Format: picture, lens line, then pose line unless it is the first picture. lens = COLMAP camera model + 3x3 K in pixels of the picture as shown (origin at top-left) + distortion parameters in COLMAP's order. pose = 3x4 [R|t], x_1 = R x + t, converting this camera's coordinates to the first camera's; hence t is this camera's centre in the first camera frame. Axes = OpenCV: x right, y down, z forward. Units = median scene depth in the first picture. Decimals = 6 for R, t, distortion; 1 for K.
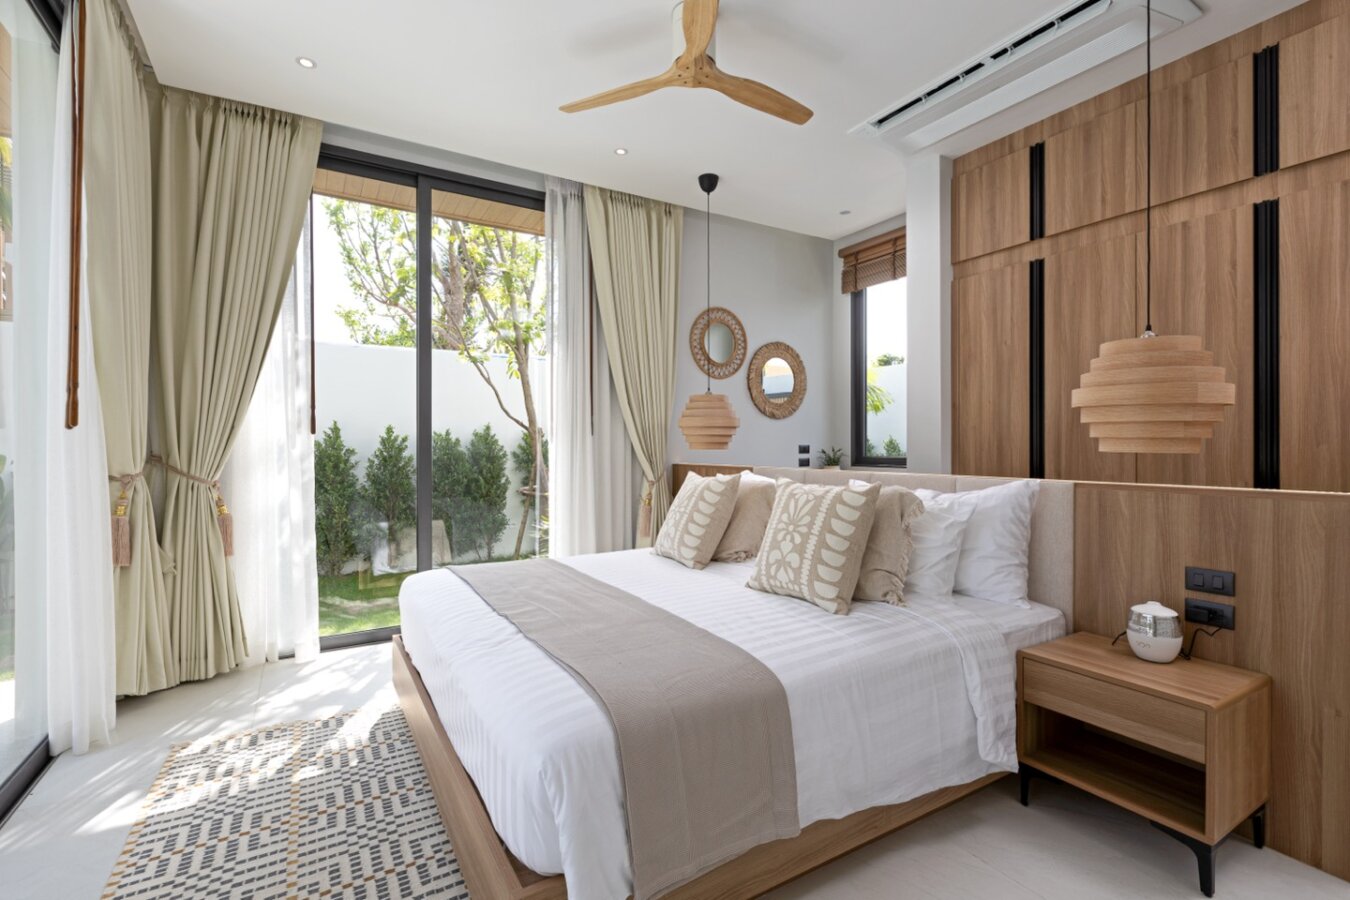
lens RADIAL K [[600.3, 0, 677.9], [0, 600.3, 449.8], [0, 0, 1]] dist [-0.000166, 0.001546]
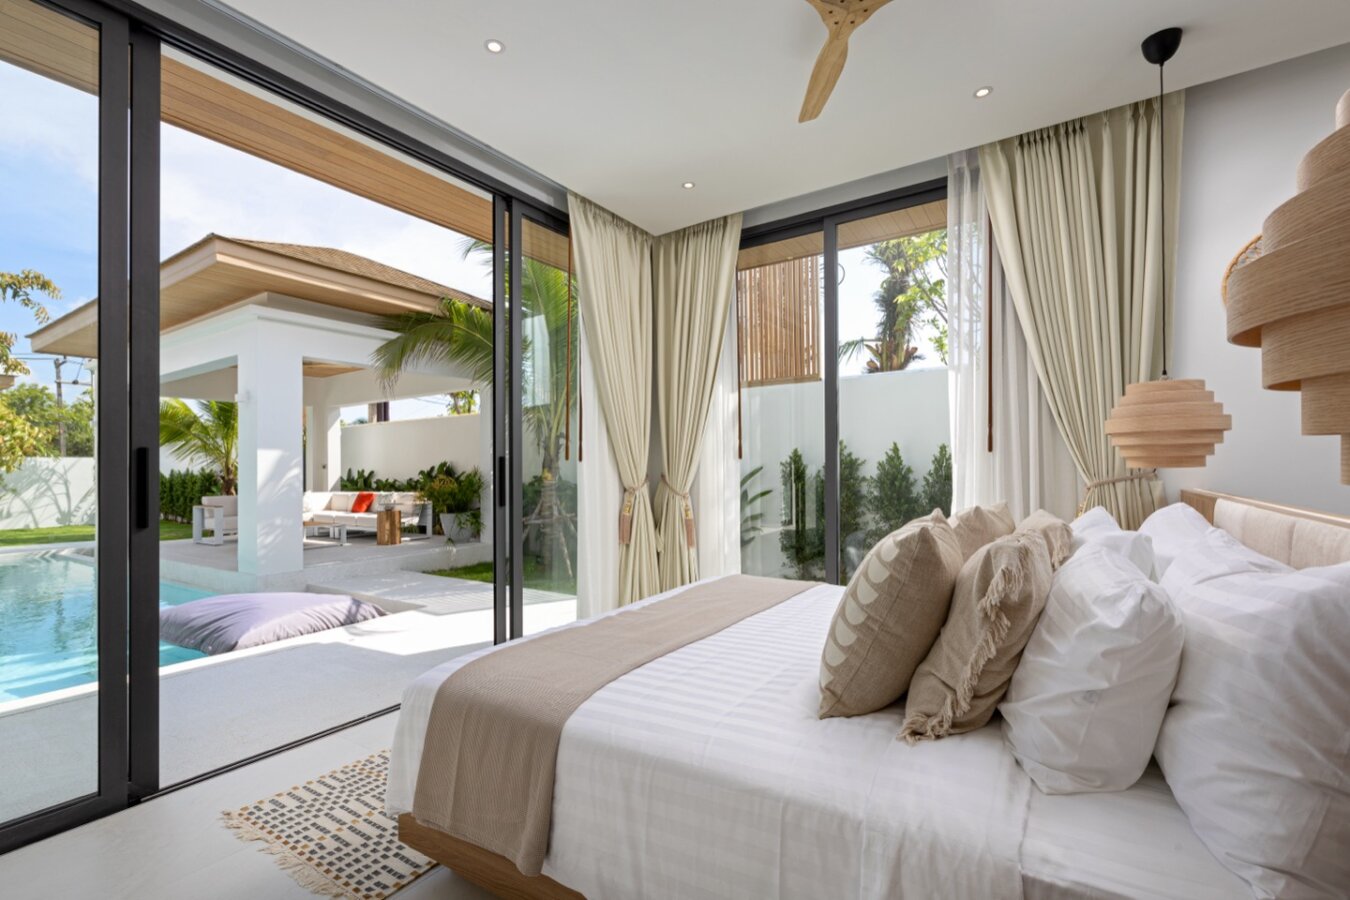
lens RADIAL K [[600.3, 0, 684.0], [0, 600.3, 463.2], [0, 0, 1]] dist [-0.000166, 0.001546]
pose [[0.433728, -0.010630, -0.900981, 0.518892], [0.006248, 0.999942, -0.008790, -0.005613], [0.901022, -0.001817, 0.433769, 0.355462]]
